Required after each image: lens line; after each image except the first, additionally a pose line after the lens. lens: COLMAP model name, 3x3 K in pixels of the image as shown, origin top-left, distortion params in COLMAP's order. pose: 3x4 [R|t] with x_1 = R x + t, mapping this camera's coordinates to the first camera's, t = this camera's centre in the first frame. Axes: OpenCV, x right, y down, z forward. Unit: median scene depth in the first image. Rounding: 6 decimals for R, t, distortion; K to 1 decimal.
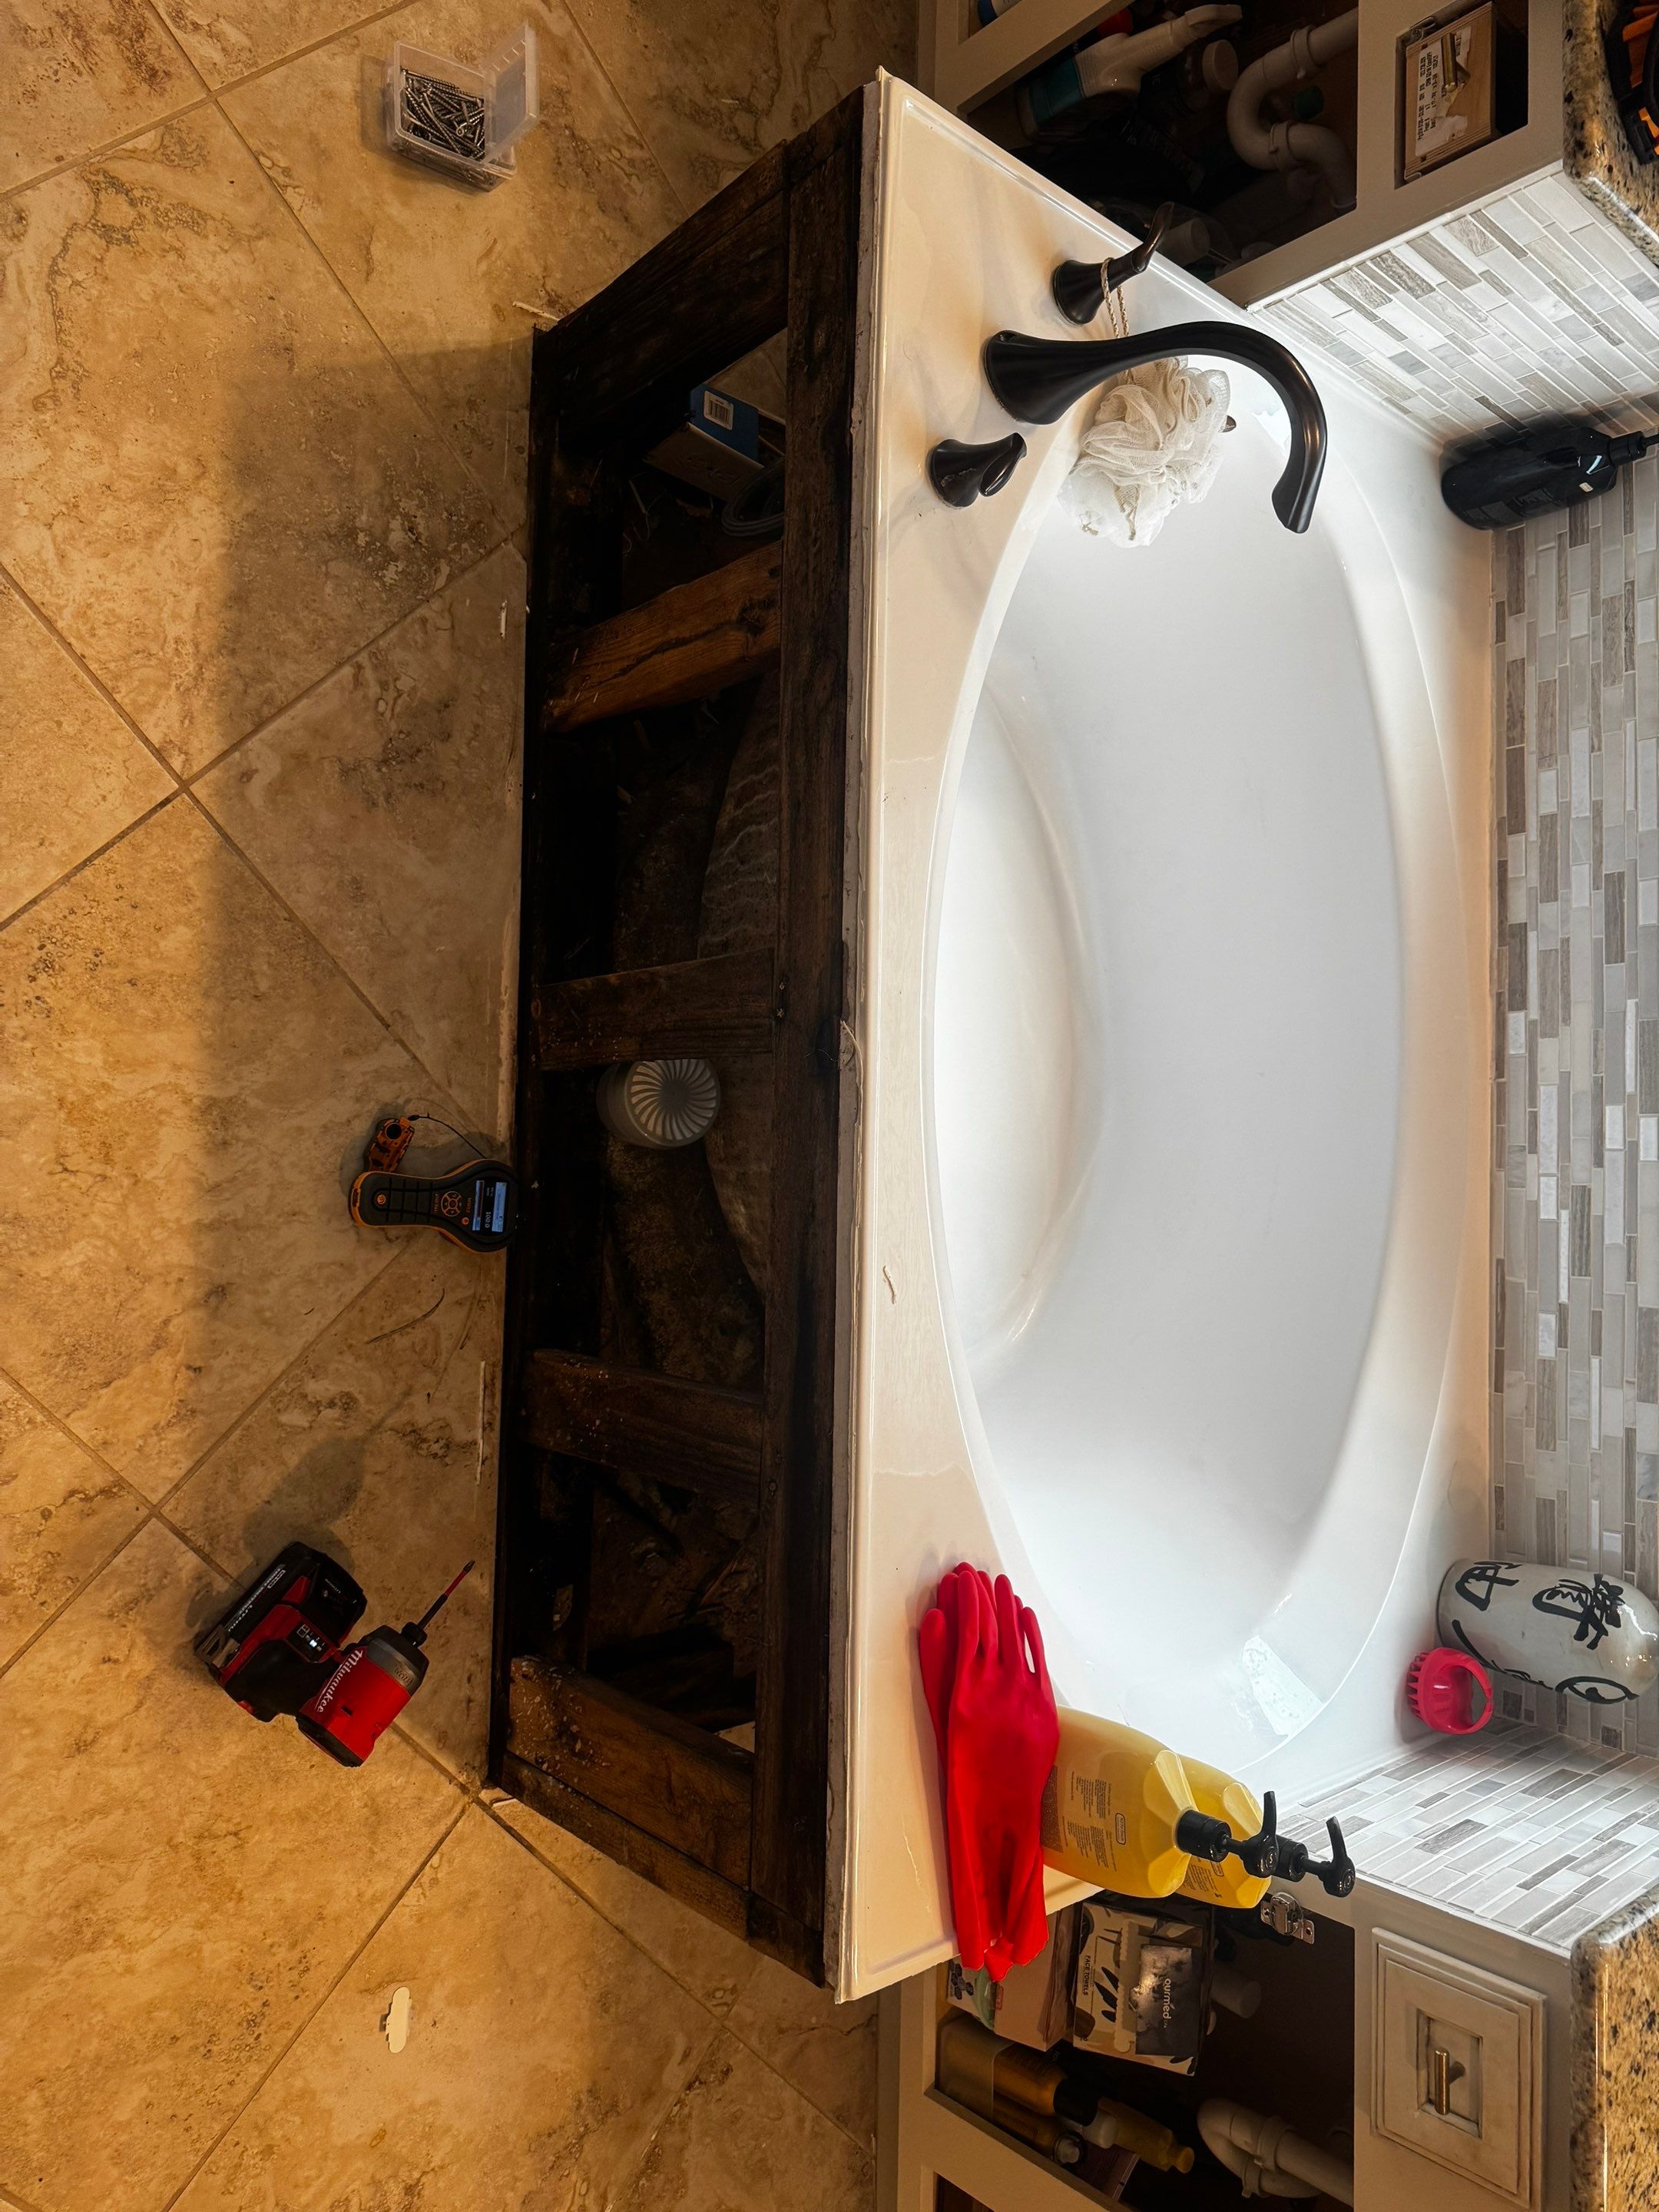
lens RADIAL K [[1543.8, 0, 829.5], [0, 1543.8, 1106.0], [0, 0, 1]] dist [0.071568, -0.099389]
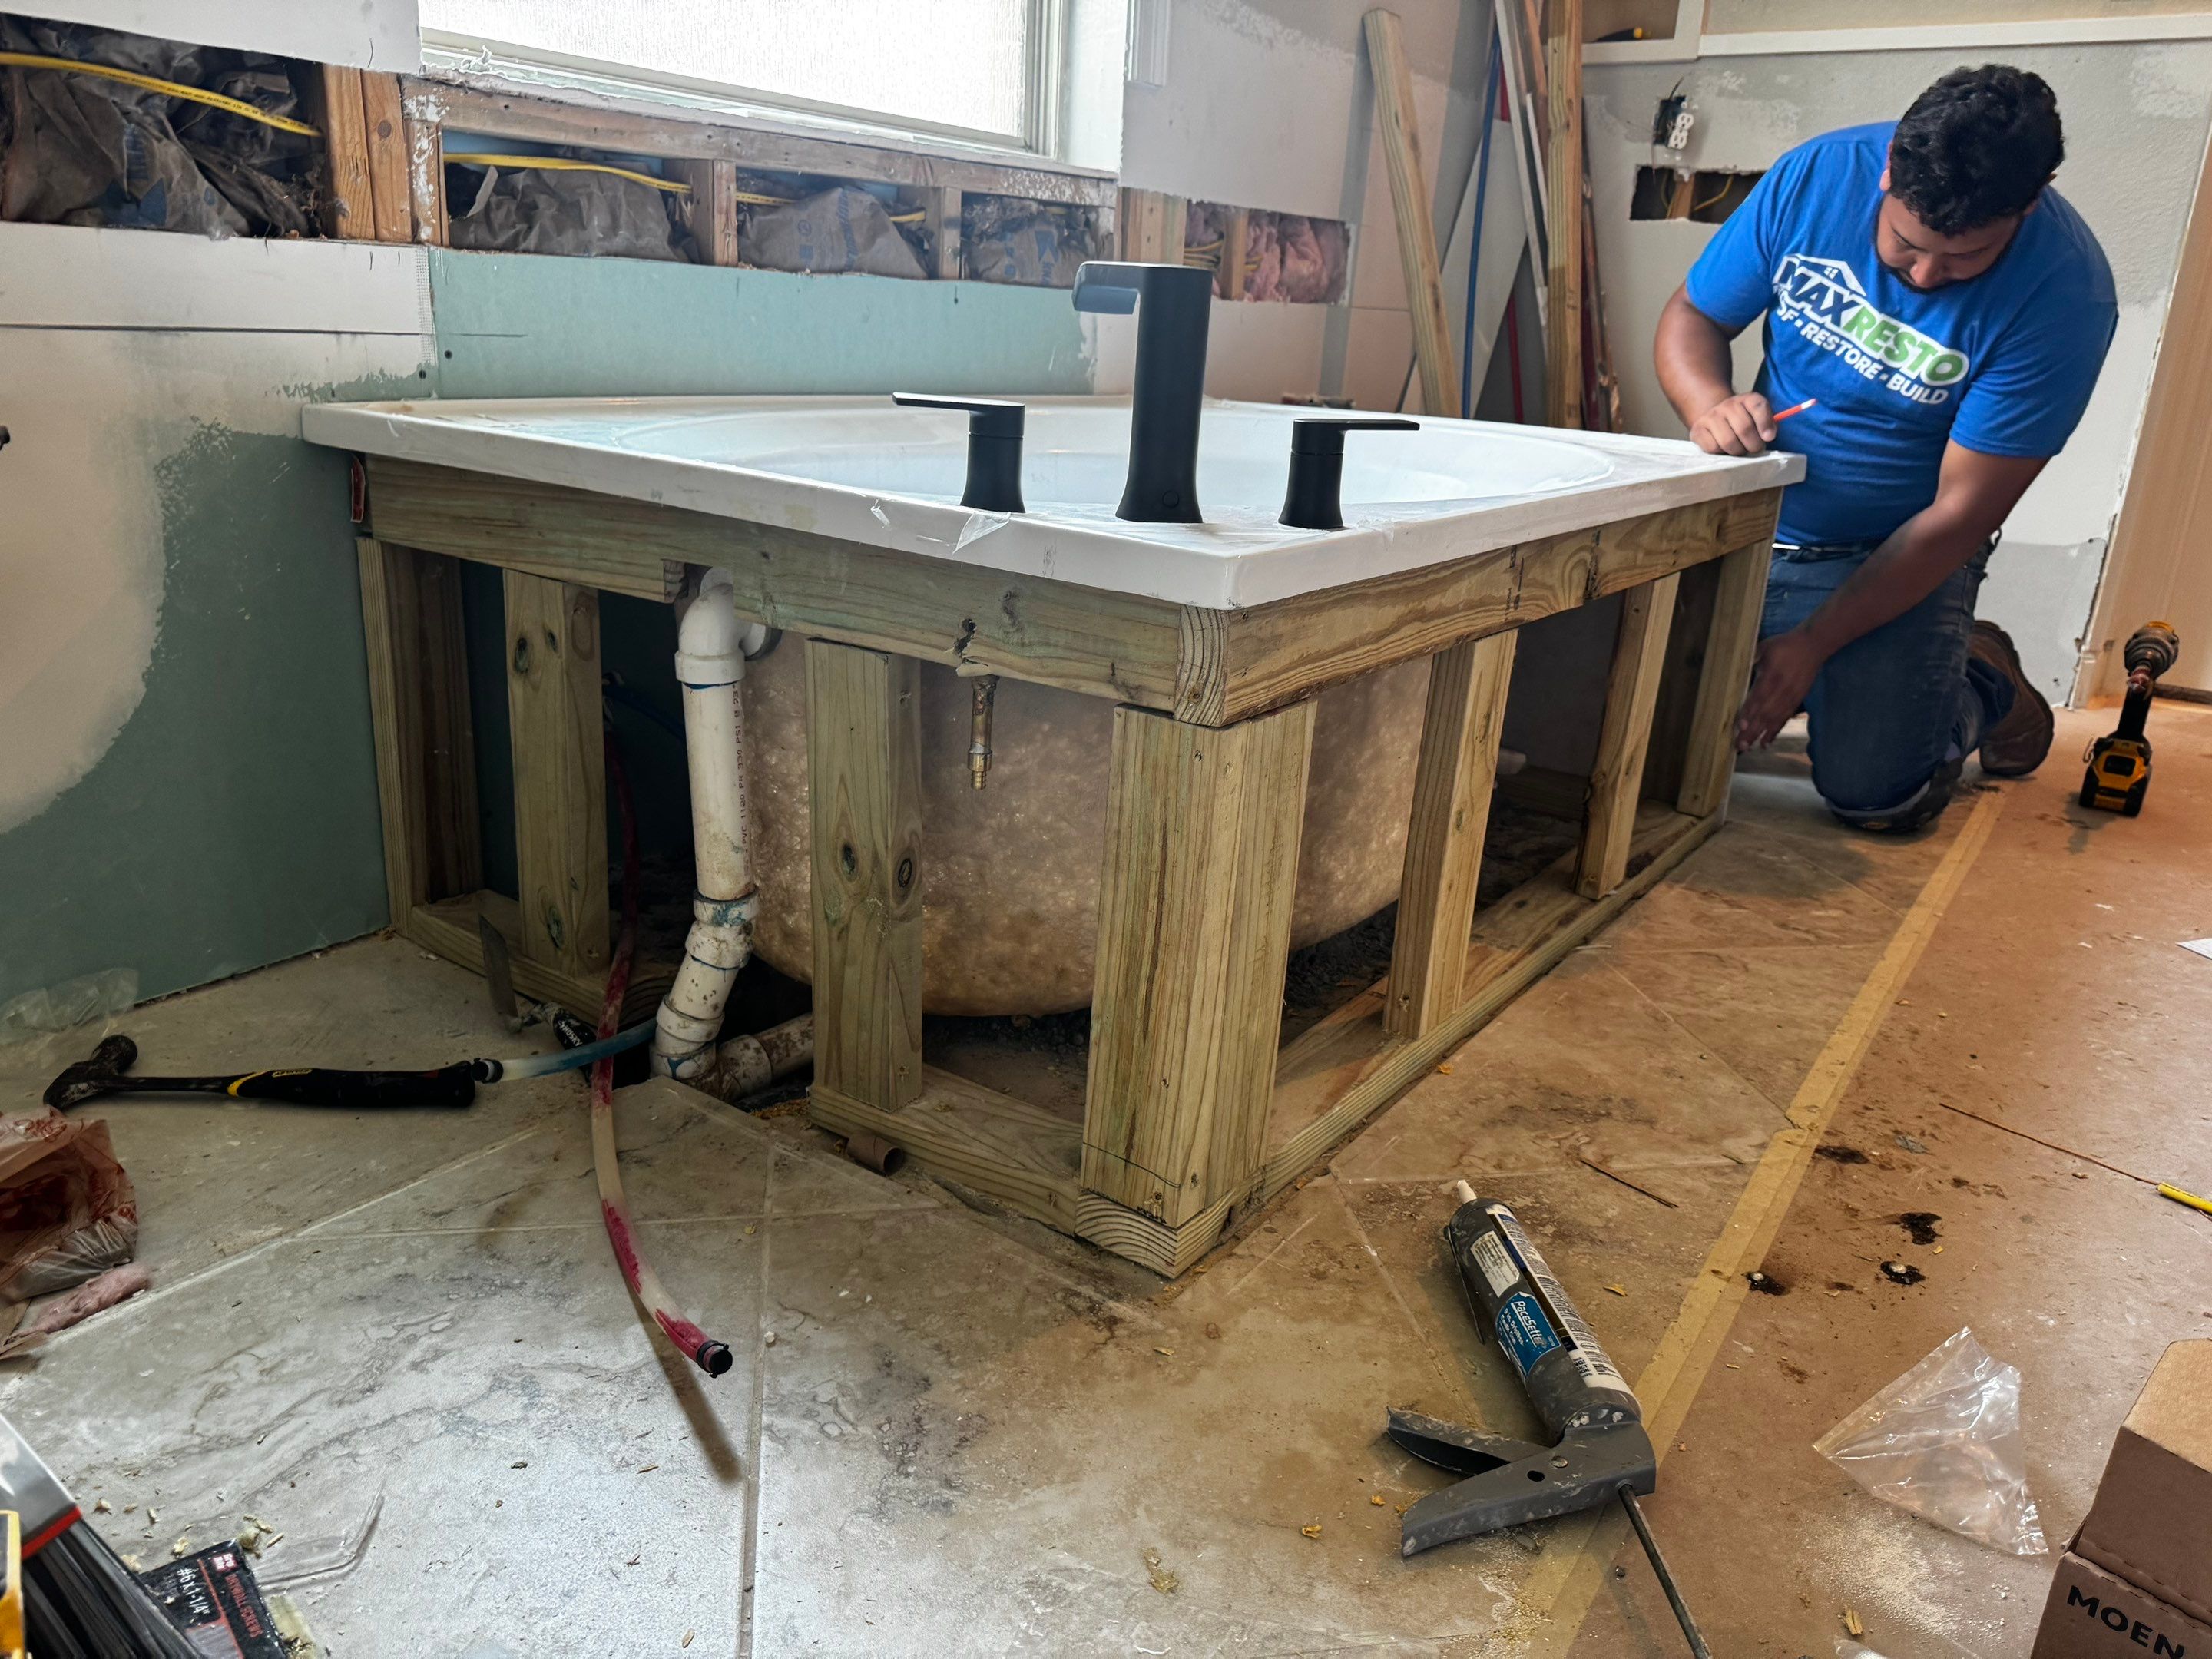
lens RADIAL K [[1589.1, 0, 1116.8], [0, 1589.1, 807.8], [0, 0, 1]] dist [0.026771, -0.035310]
pose [[-0.589373, -0.788293, 0.176732, -0.141476], [0.527578, -0.209896, 0.823168, -1.126436], [-0.611802, 0.578392, 0.539593, 0.564385]]
